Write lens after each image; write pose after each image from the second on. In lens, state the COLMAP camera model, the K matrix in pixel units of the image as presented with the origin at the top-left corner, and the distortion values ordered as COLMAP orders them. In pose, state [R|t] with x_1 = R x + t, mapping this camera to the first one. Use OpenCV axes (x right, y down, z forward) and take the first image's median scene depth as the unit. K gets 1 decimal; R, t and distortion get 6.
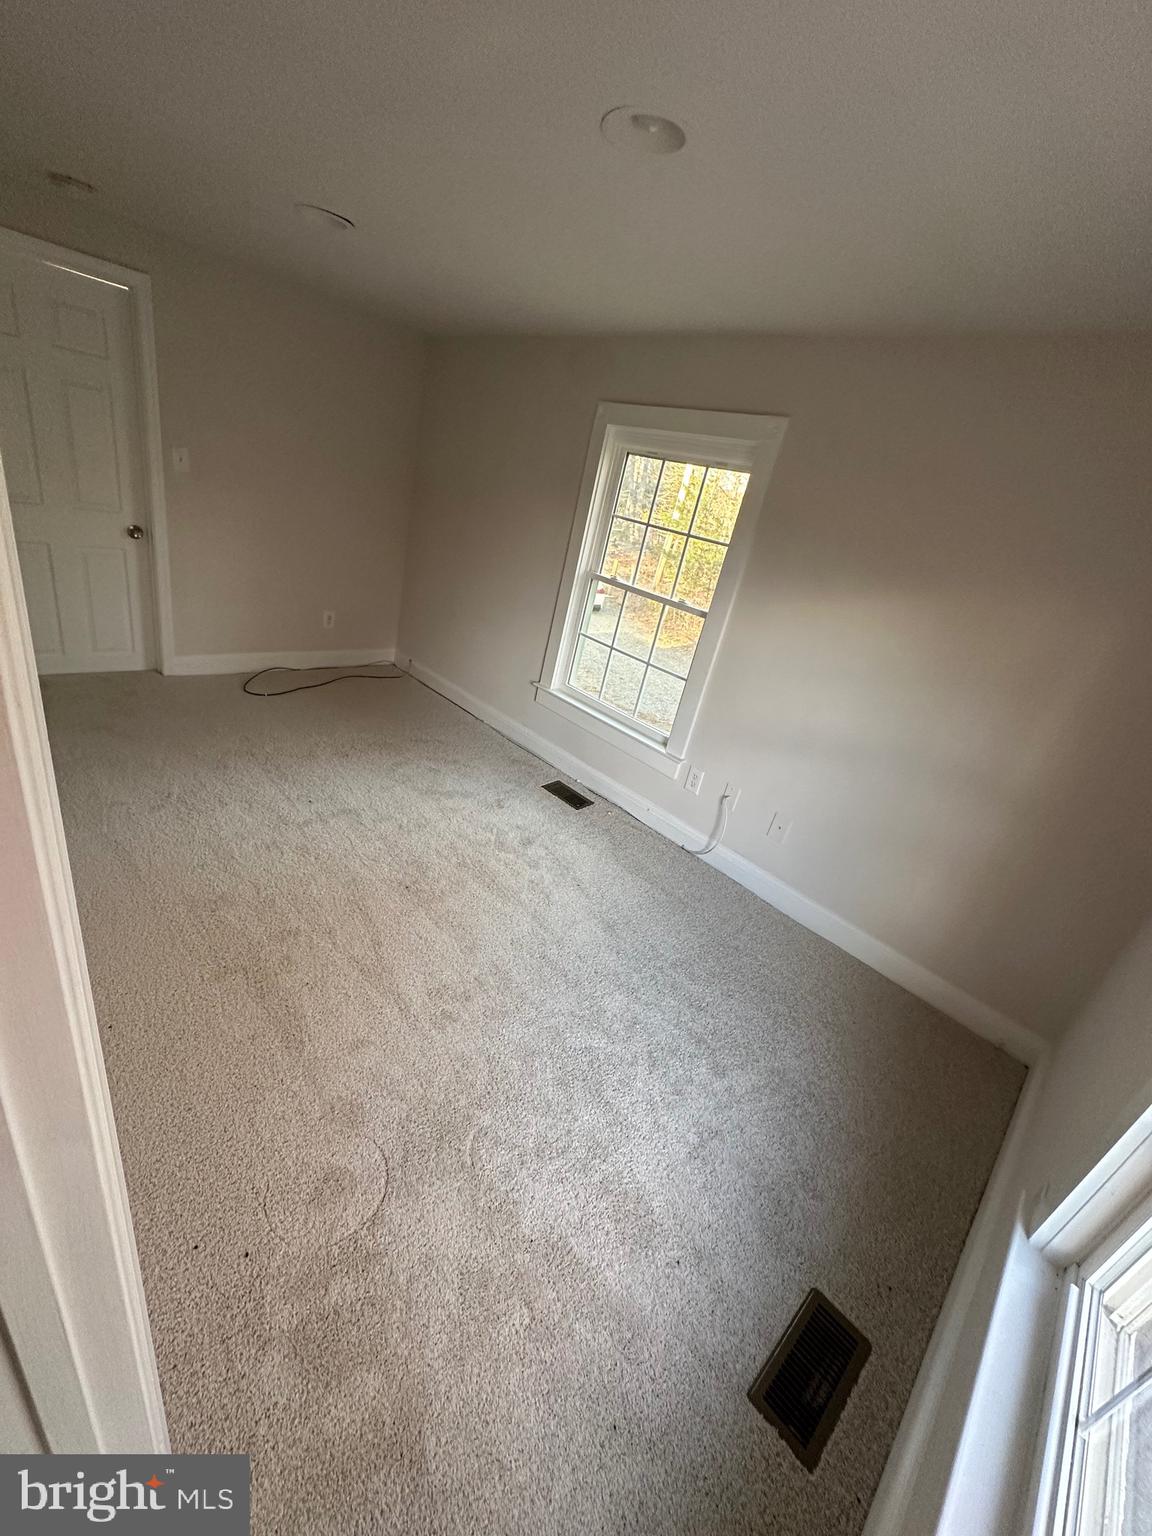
lens RADIAL K [[608.3, 0, 576.0], [0, 608.3, 768.0], [0, 0, 1]] dist [-0.001184, -0.000173]
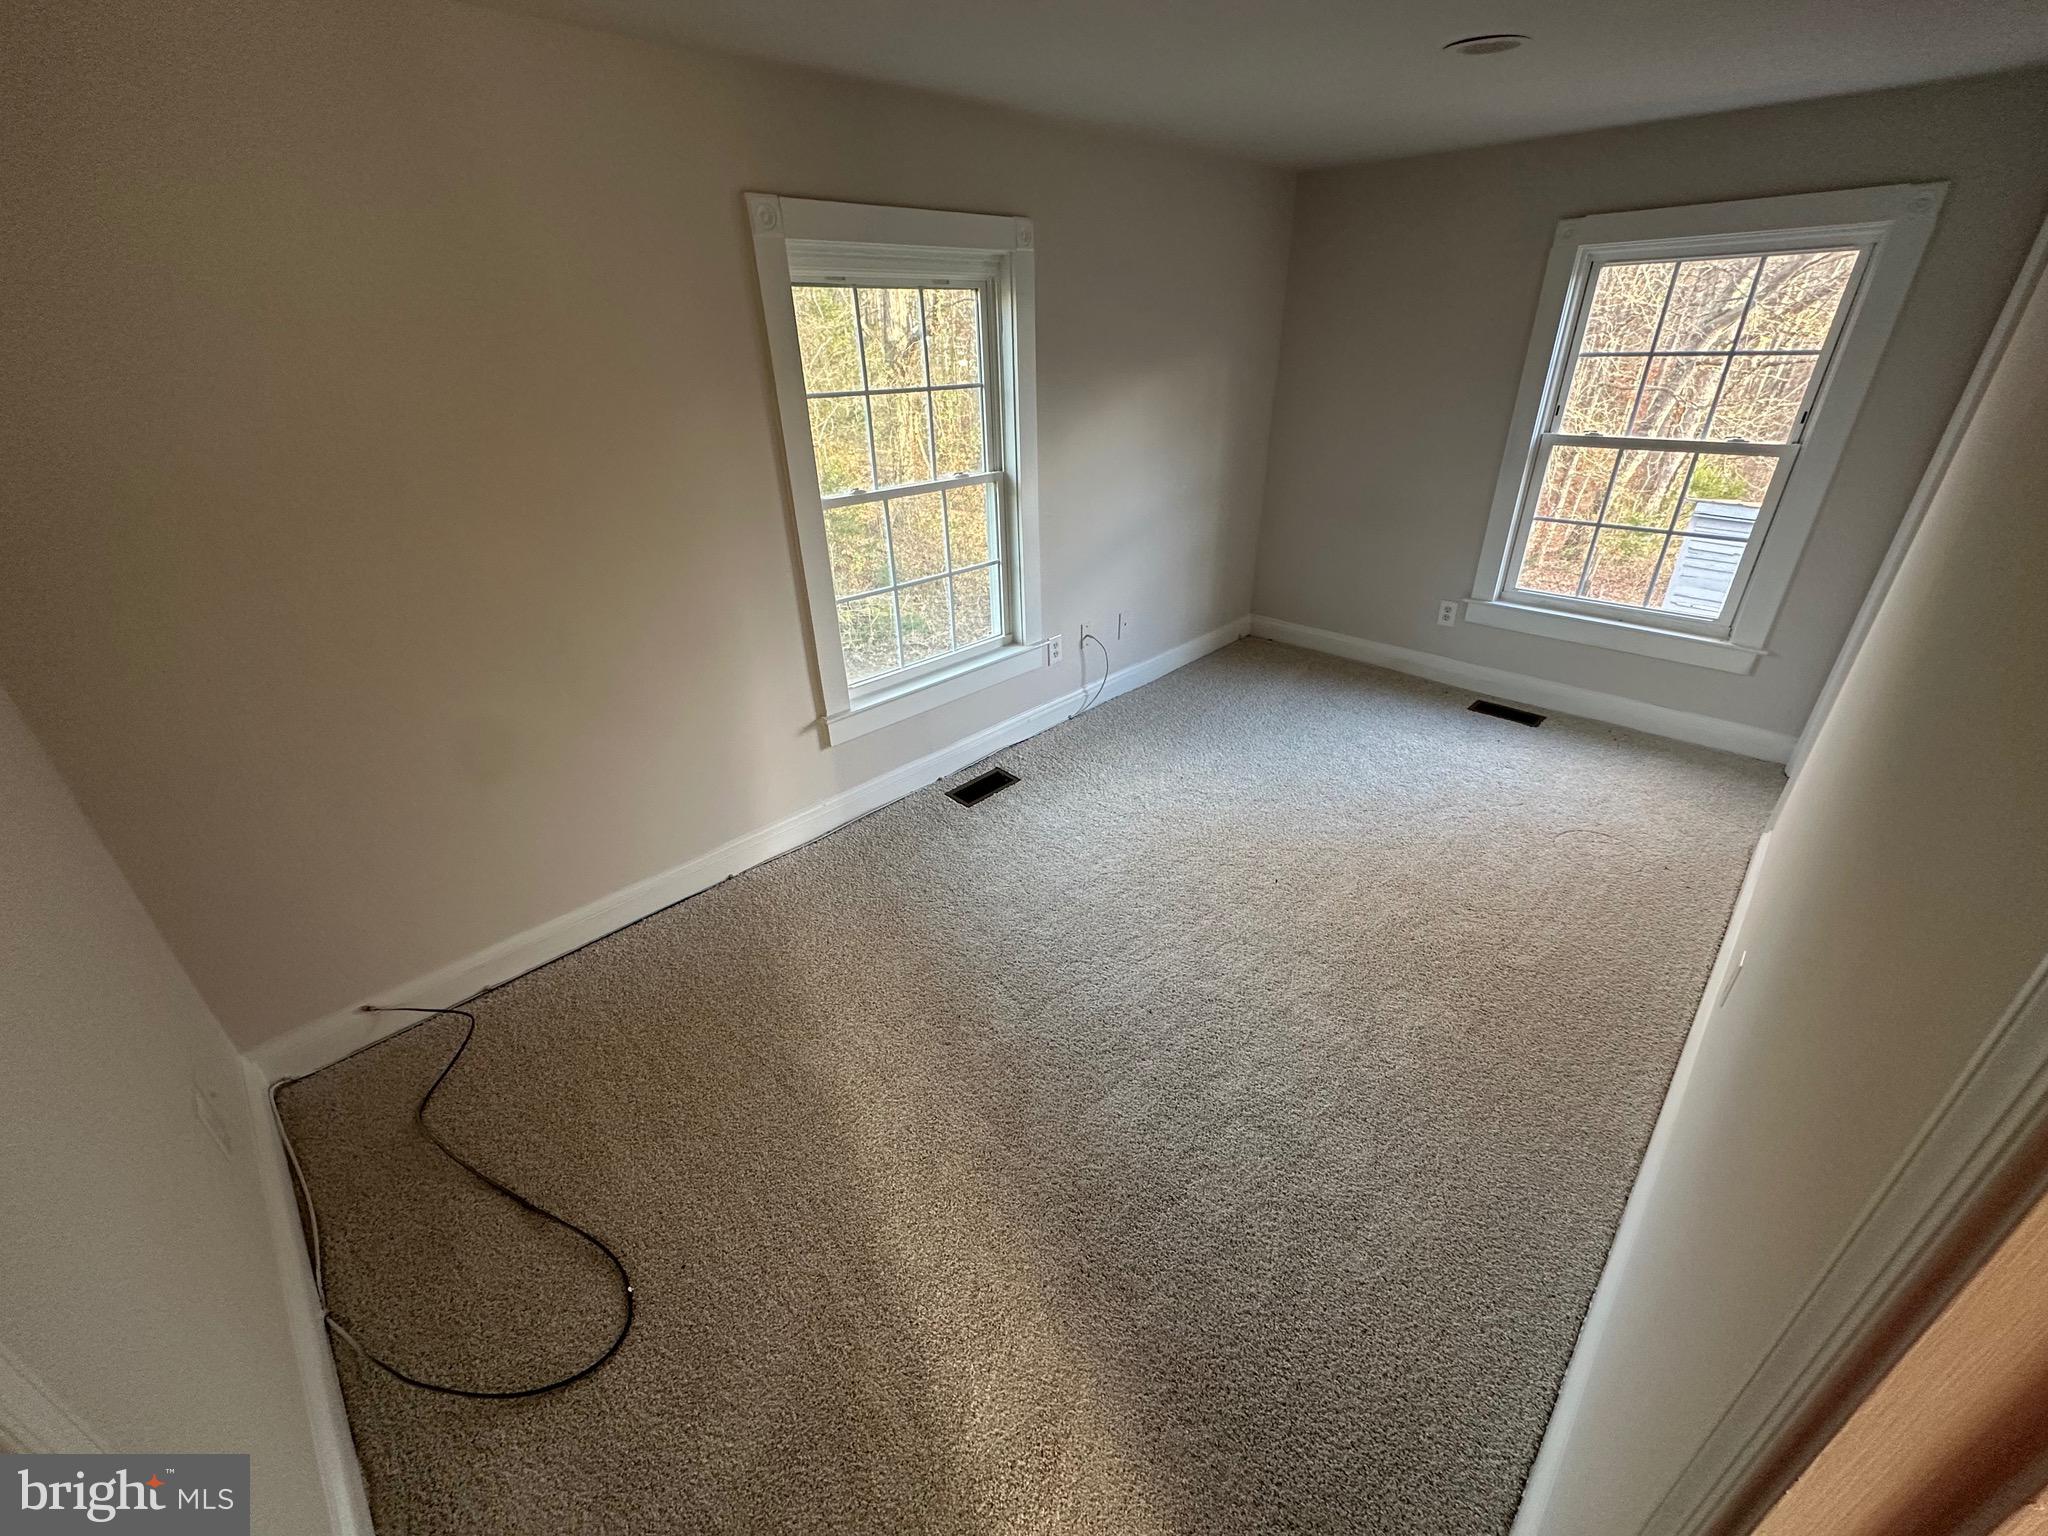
lens RADIAL K [[811.1, 0, 1024.0], [0, 811.1, 768.0], [0, 0, 1]] dist [-0.001184, -0.000173]
pose [[-0.015354, -0.640465, 0.767834, -0.890832], [0.433266, 0.687824, 0.582391, -0.616483], [-0.901135, 0.341618, 0.266931, 0.835762]]
